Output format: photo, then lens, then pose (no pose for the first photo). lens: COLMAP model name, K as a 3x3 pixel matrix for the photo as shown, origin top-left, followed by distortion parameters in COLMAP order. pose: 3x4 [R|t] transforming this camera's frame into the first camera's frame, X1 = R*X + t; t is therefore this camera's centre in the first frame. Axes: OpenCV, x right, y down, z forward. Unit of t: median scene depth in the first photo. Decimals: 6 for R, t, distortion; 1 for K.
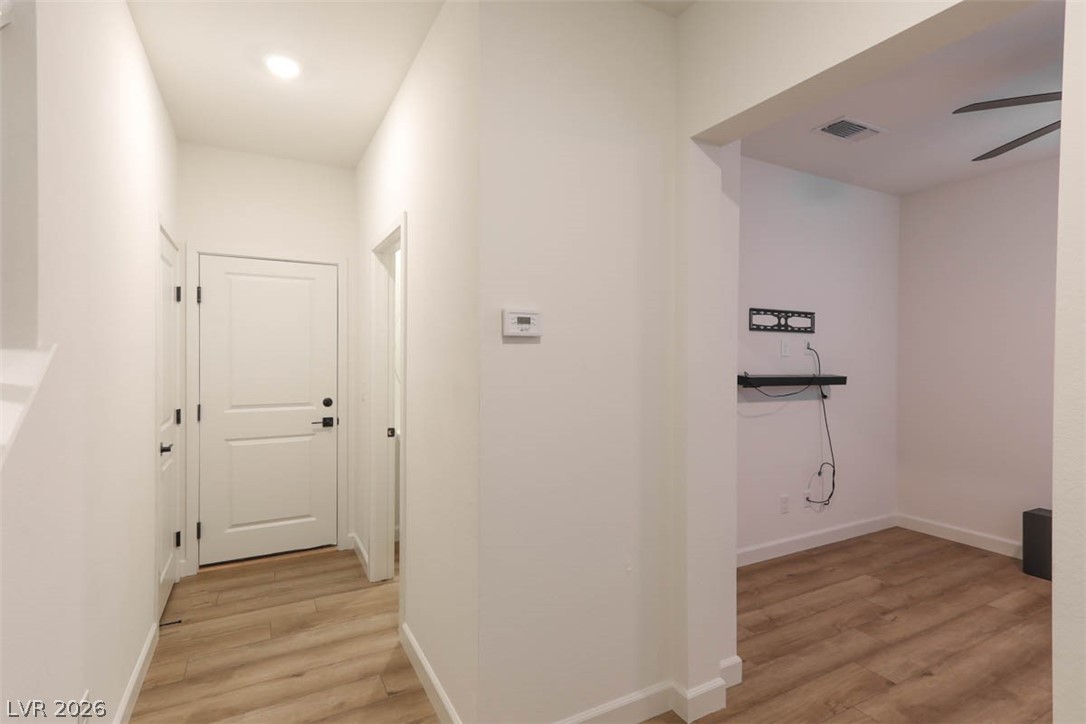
lens RADIAL K [[512.5, 0, 534.3], [0, 512.5, 354.0], [0, 0, 1]] dist [0.014433, 0.004782]
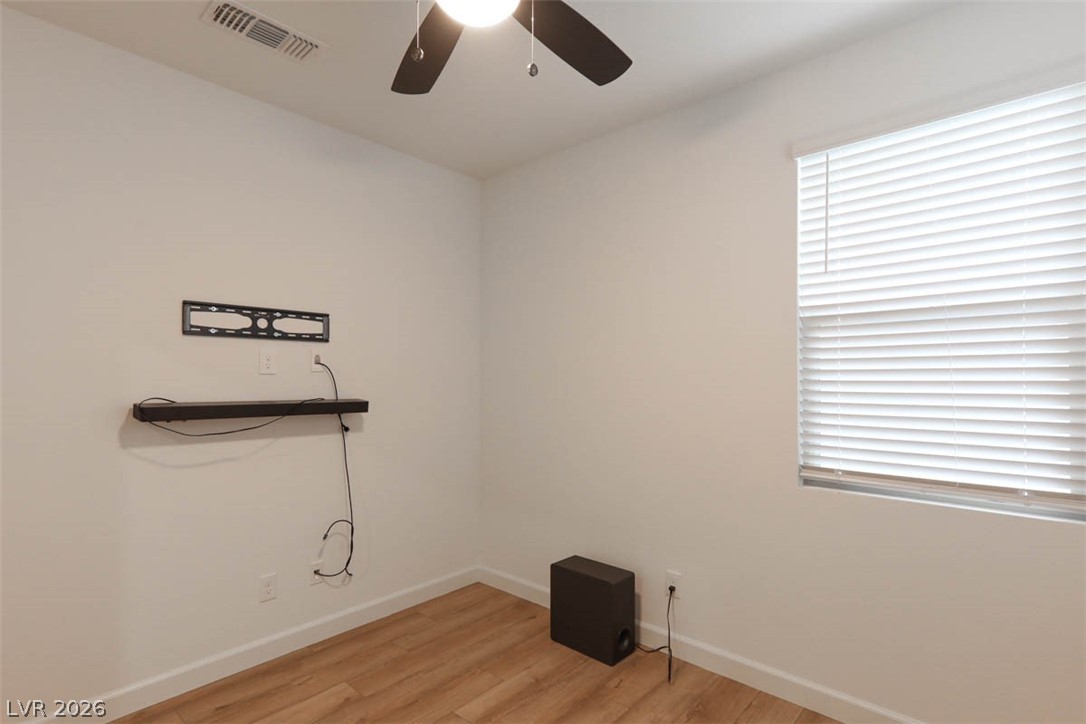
lens RADIAL K [[512.5, 0, 539.3], [0, 512.5, 368.4], [0, 0, 1]] dist [0.014433, 0.004782]
pose [[0.949702, 0.002139, 0.313148, 1.347402], [0.002009, 0.999914, -0.012925, 0.014272], [-0.313149, 0.012904, 0.949616, 0.483613]]
